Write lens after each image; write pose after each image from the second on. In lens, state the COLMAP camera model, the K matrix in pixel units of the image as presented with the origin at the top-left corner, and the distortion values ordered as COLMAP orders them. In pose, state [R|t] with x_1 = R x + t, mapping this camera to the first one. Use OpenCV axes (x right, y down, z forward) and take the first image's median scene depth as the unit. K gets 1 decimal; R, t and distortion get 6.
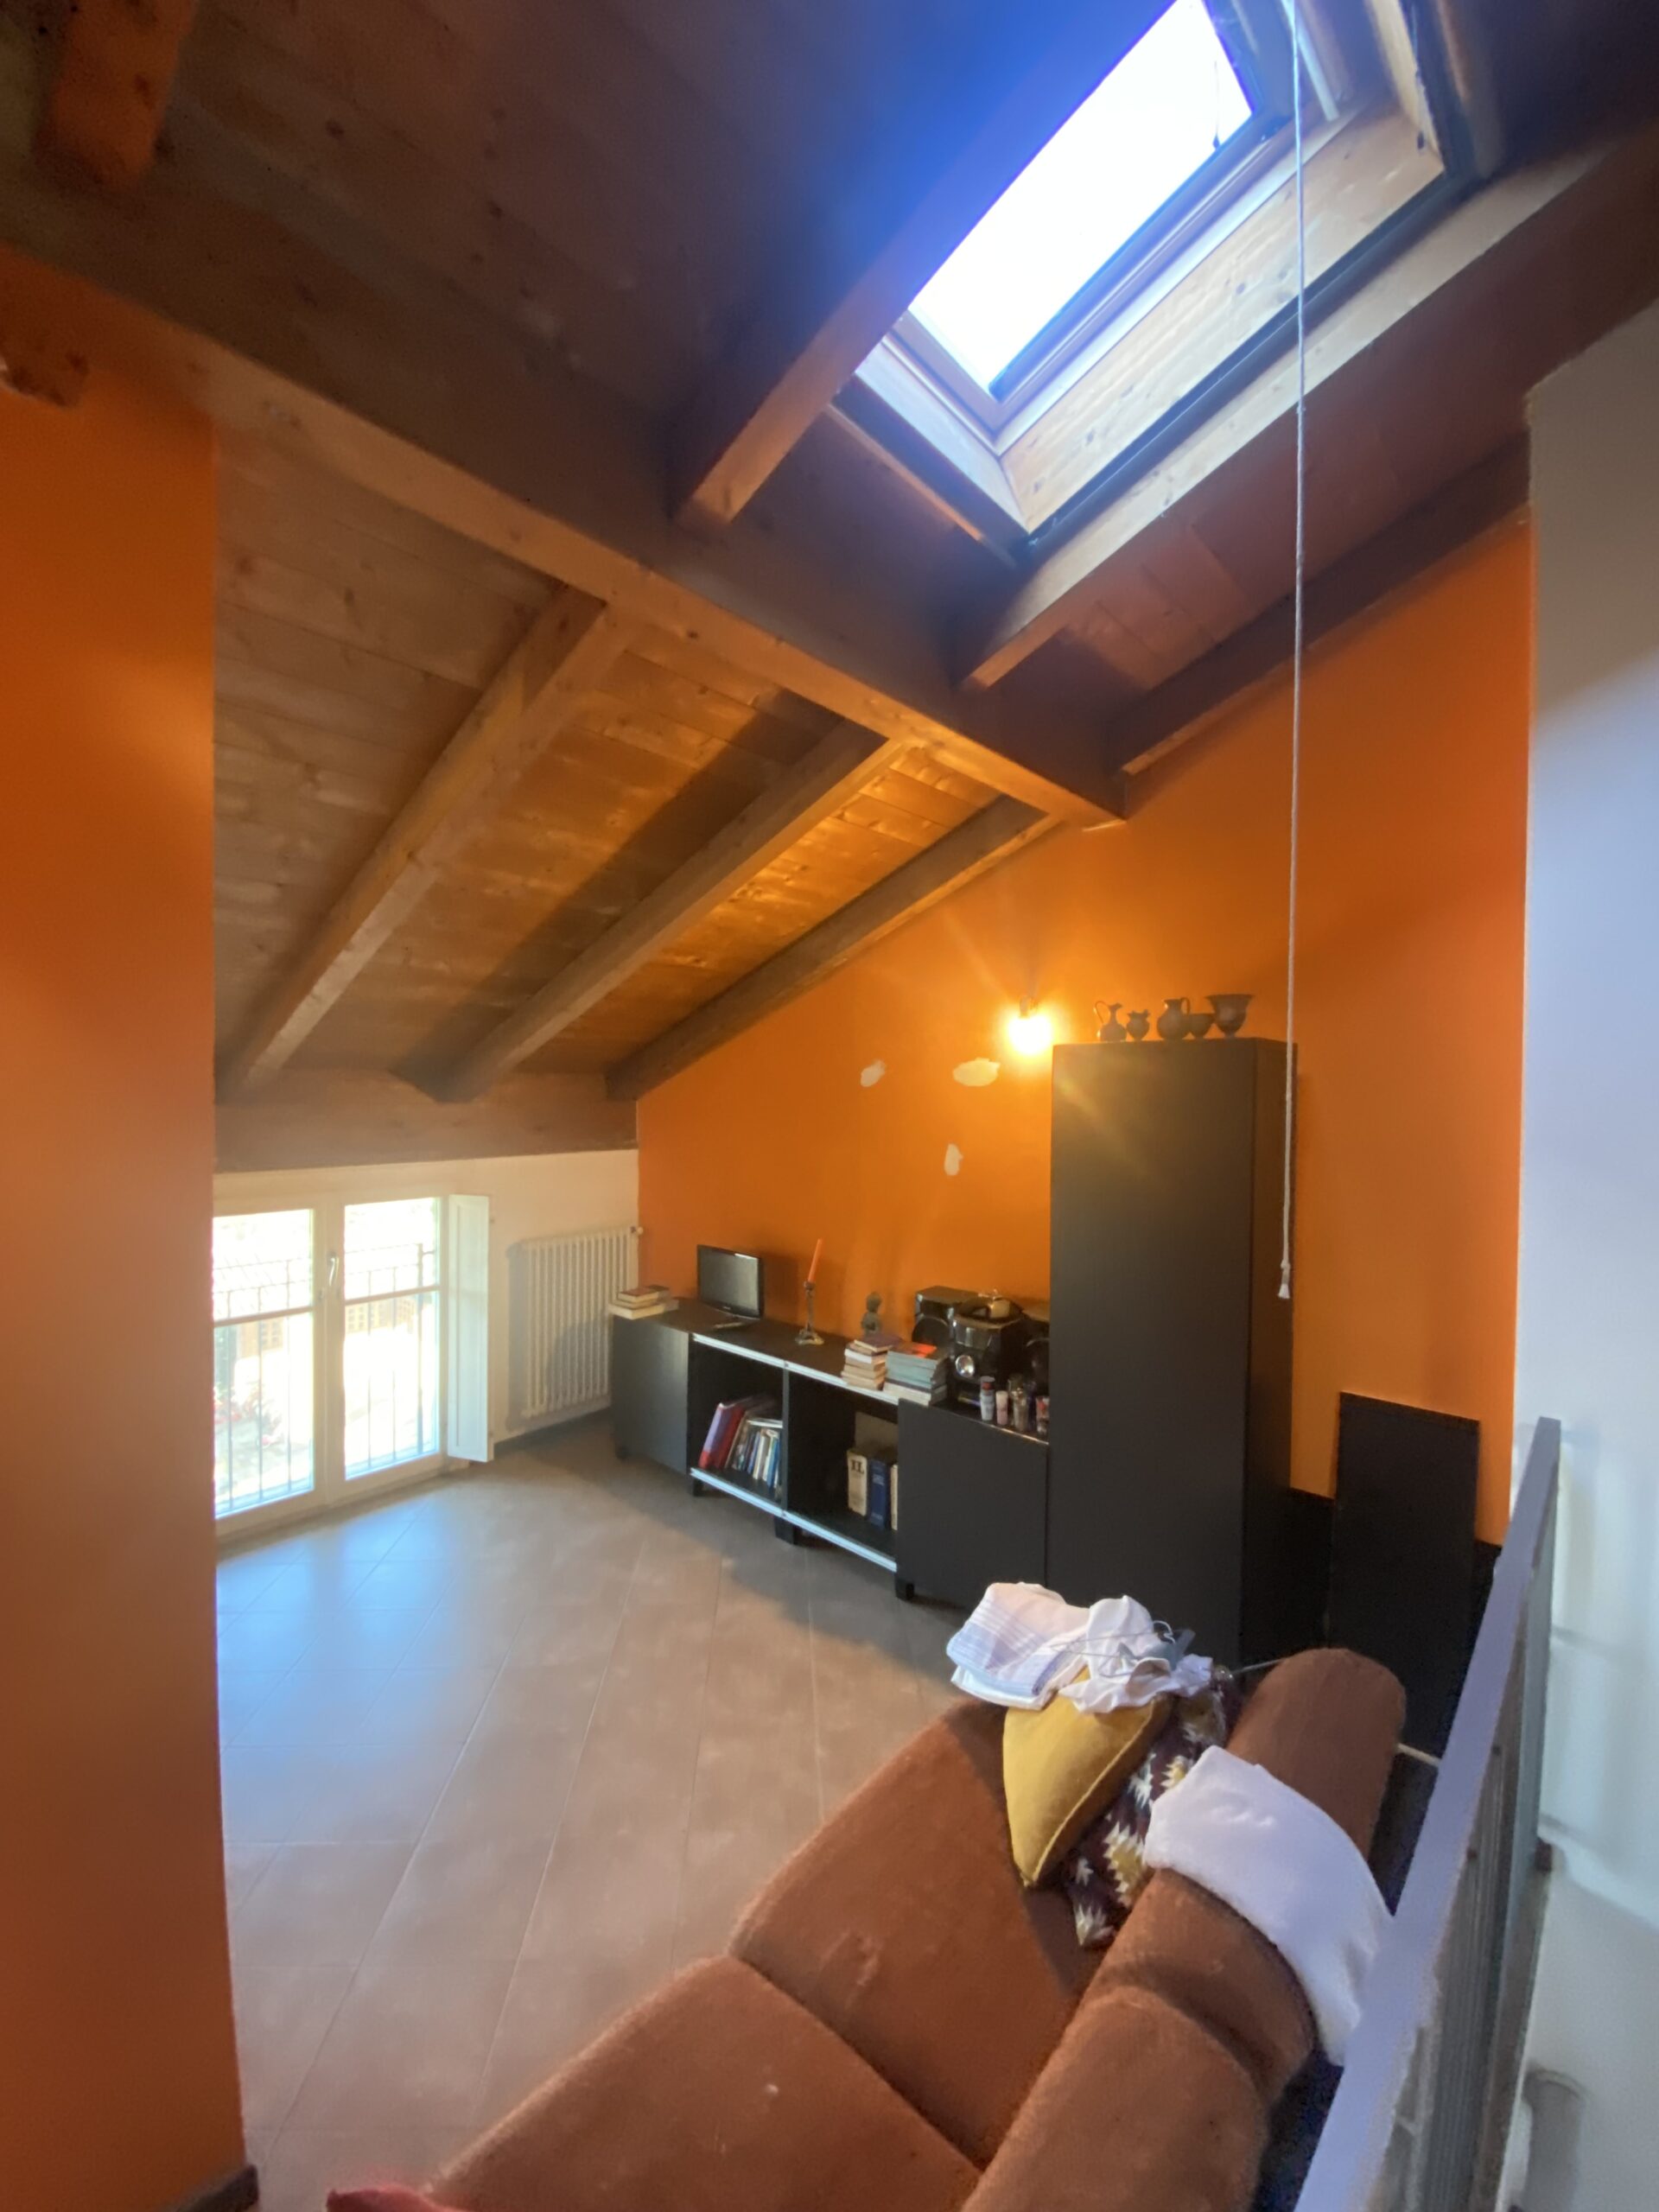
lens RADIAL K [[906.7, 0, 840.9], [0, 906.7, 1111.8], [0, 0, 1]] dist [-0.002628, -0.004542]
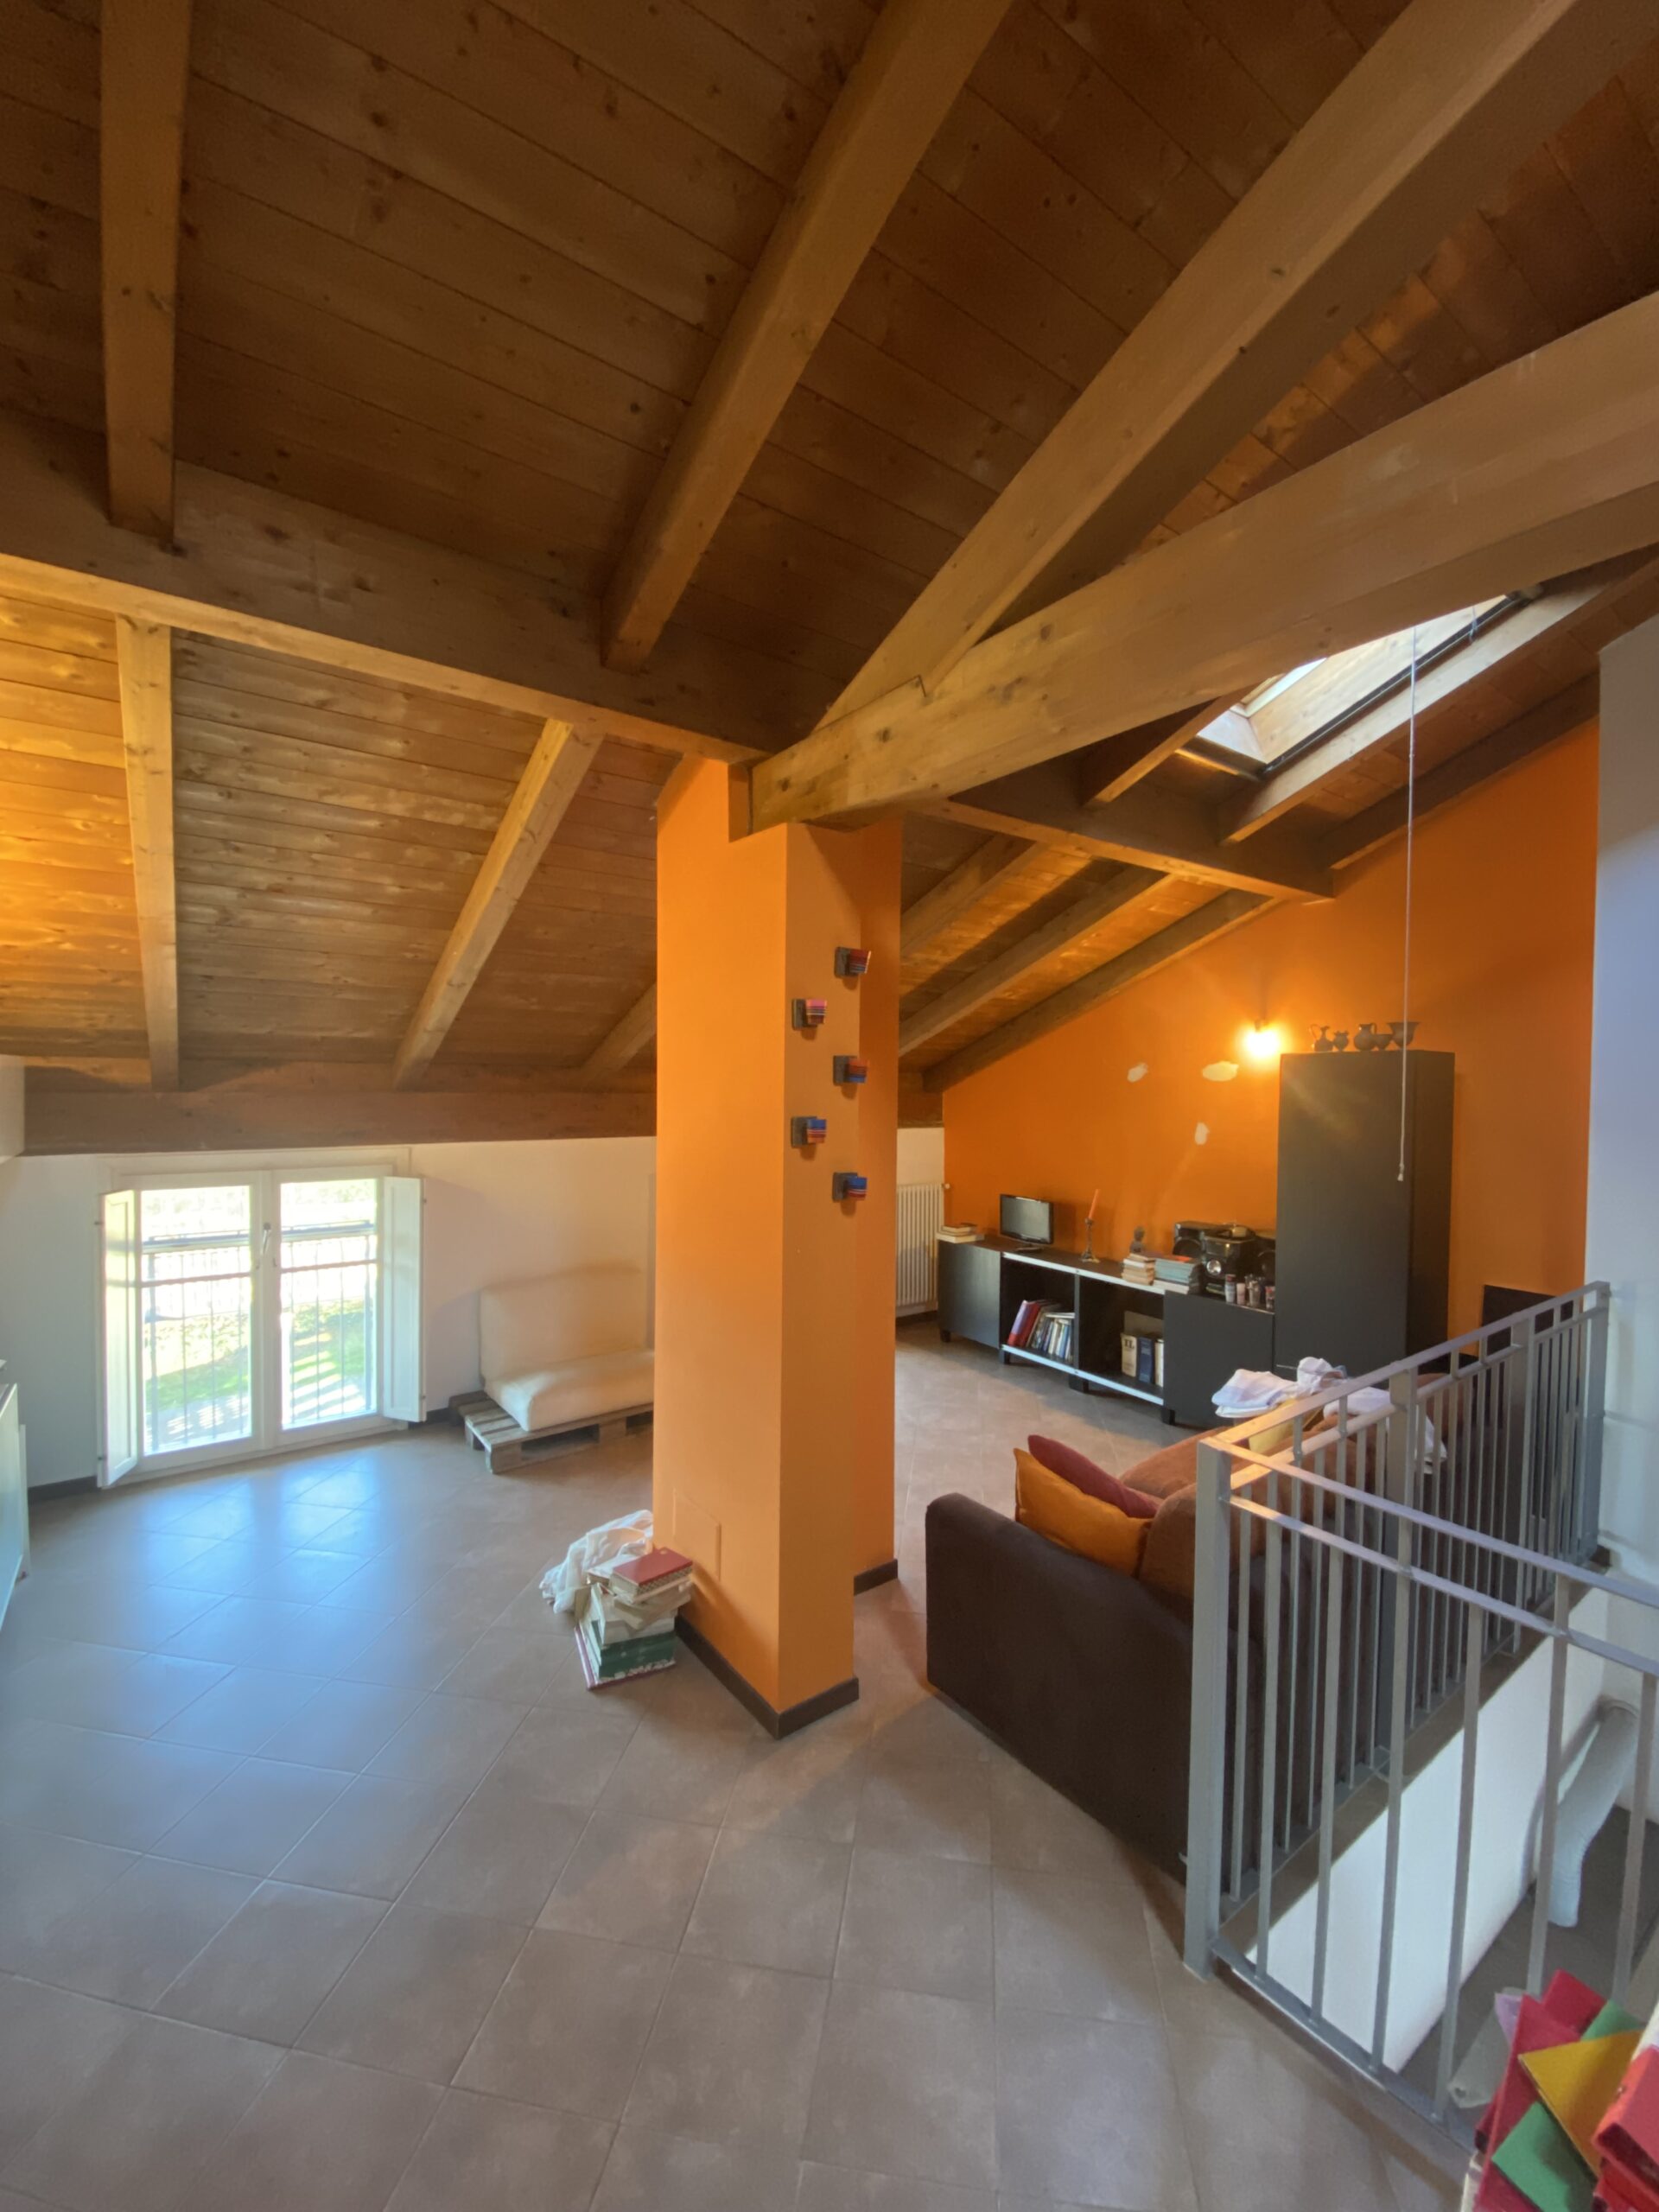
lens RADIAL K [[902.2, 0, 813.4], [0, 902.2, 1096.9], [0, 0, 1]] dist [-0.005489, -0.006106]
pose [[0.970509, 0.008510, -0.240913, -0.139670], [-0.011184, 0.999890, -0.009732, 0.018881], [0.240803, 0.012139, 0.970498, -0.571238]]
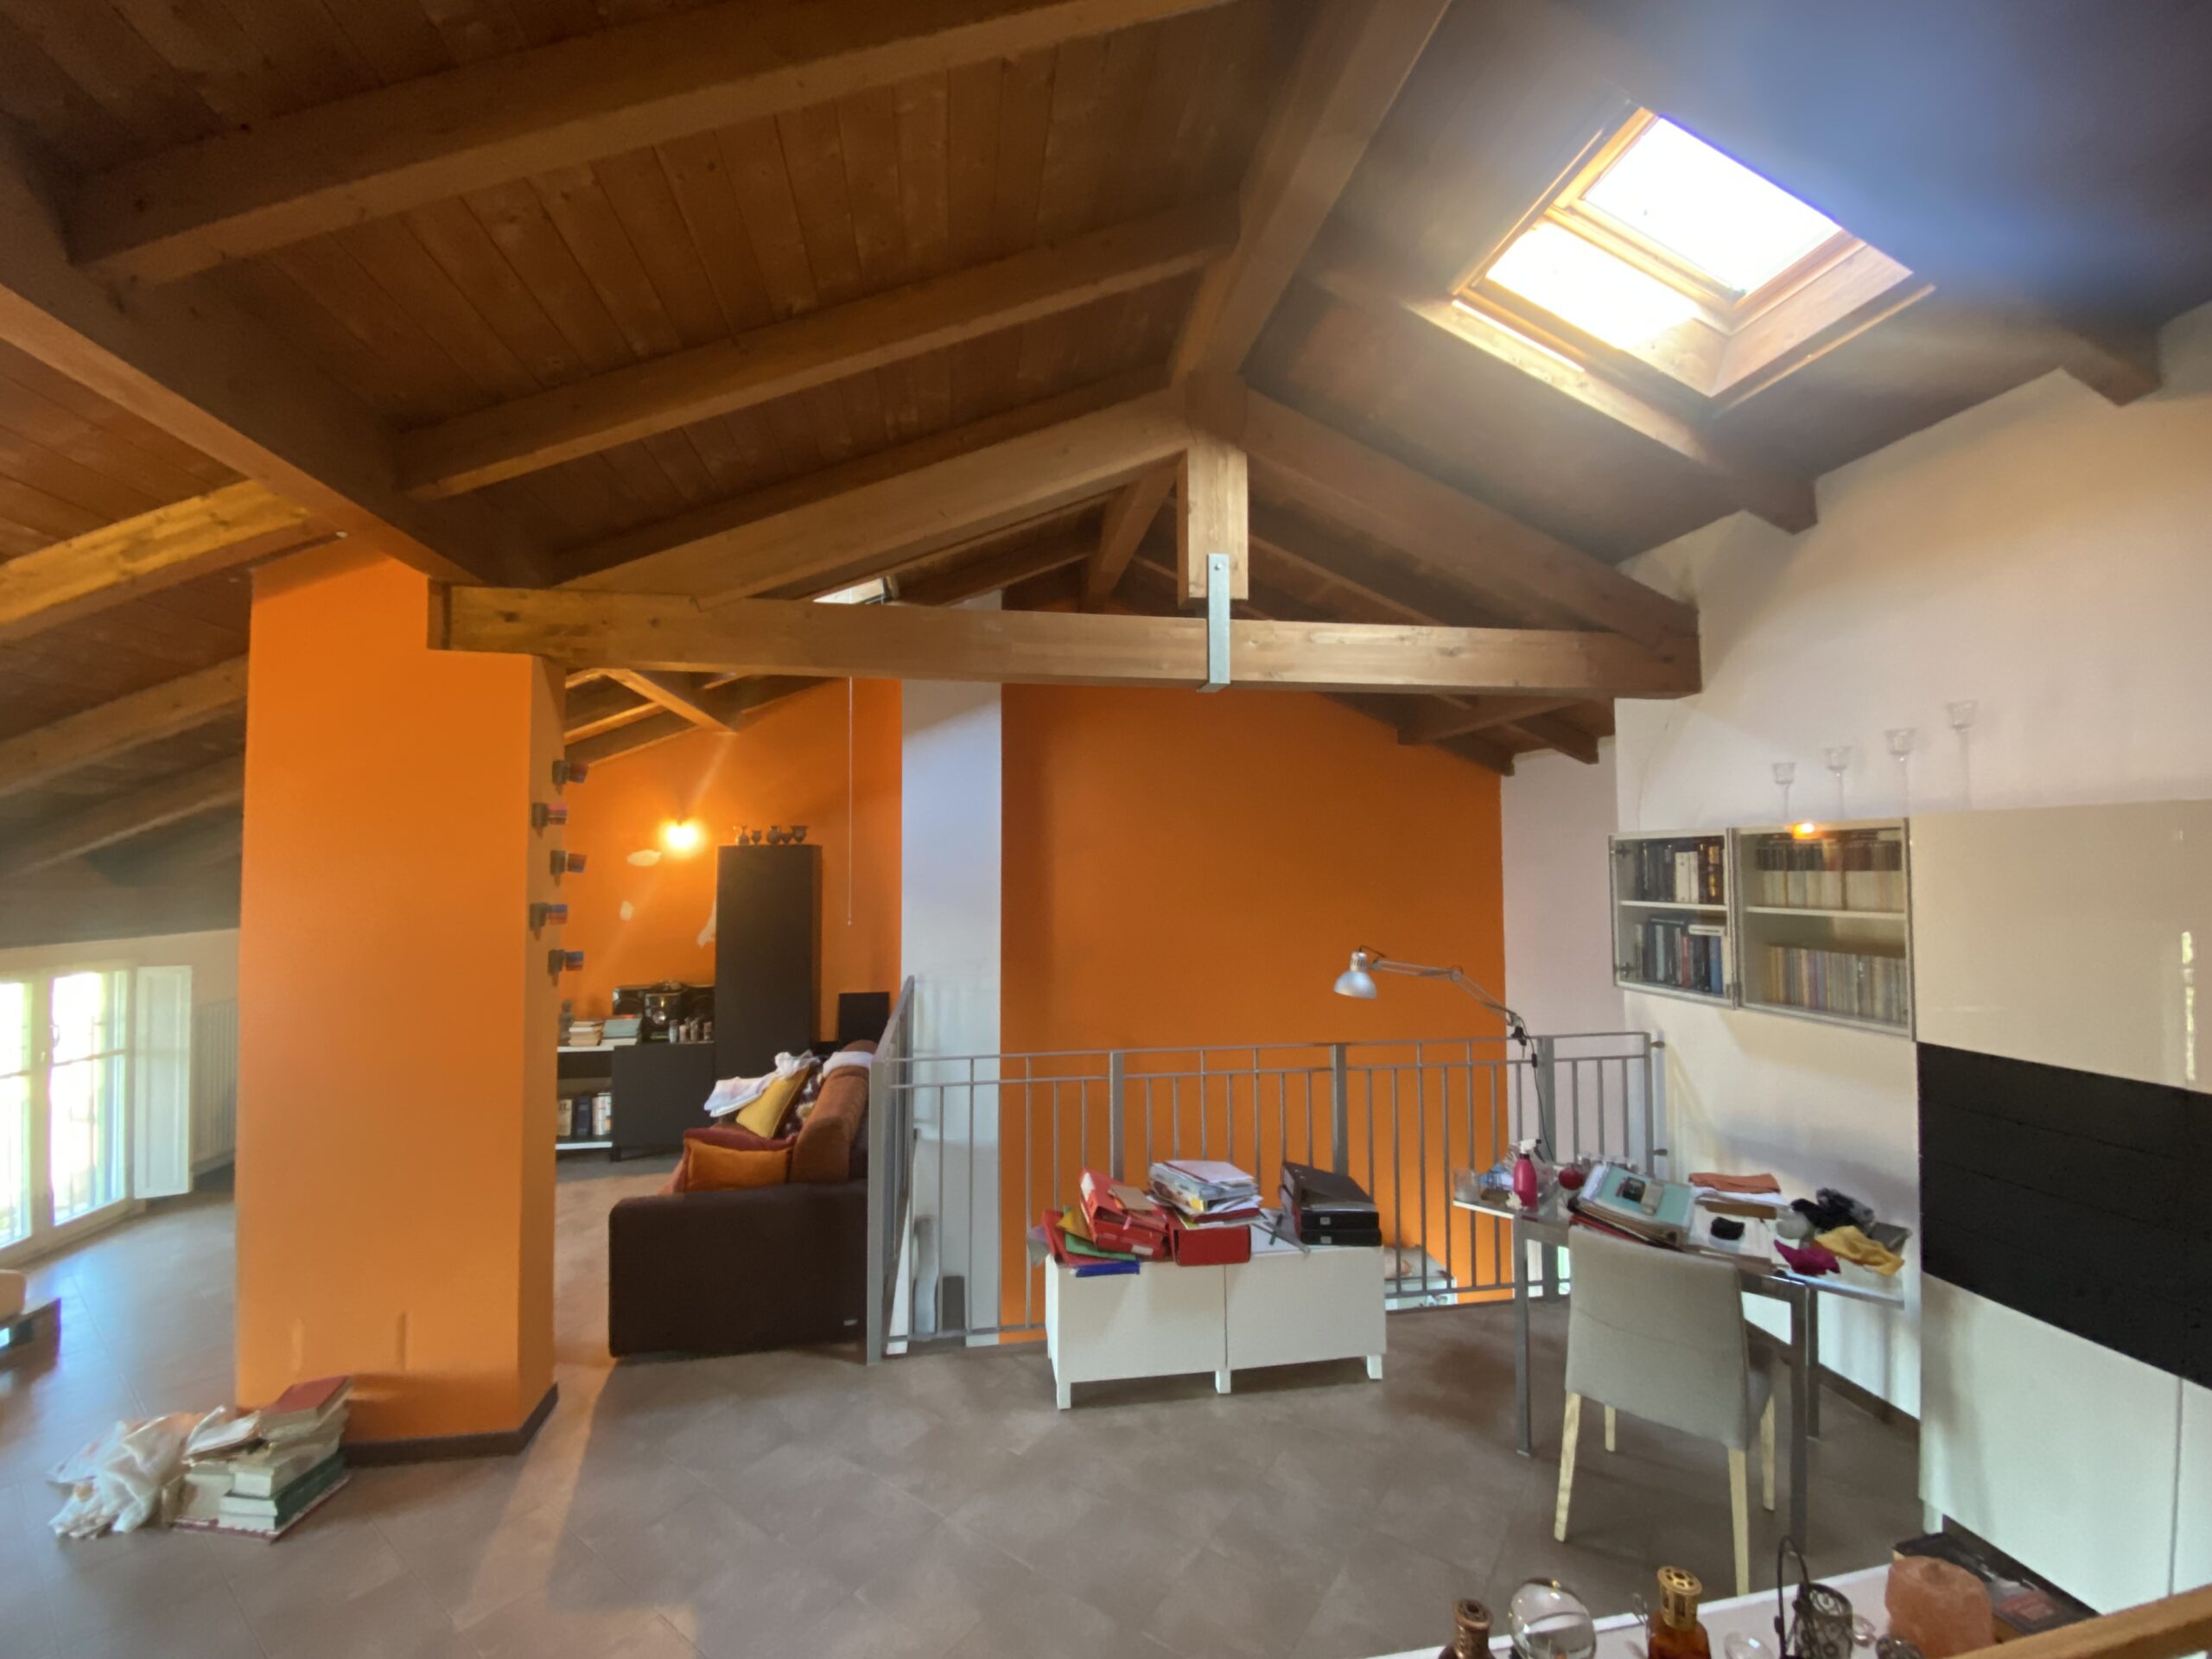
lens RADIAL K [[906.7, 0, 1084.7], [0, 906.7, 828.4], [0, 0, 1]] dist [-0.002628, -0.004542]
pose [[0.667738, 0.017367, 0.744194, -0.621132], [0.033671, 0.998000, -0.053502, 0.022212], [-0.743634, 0.060783, 0.665818, -0.840731]]
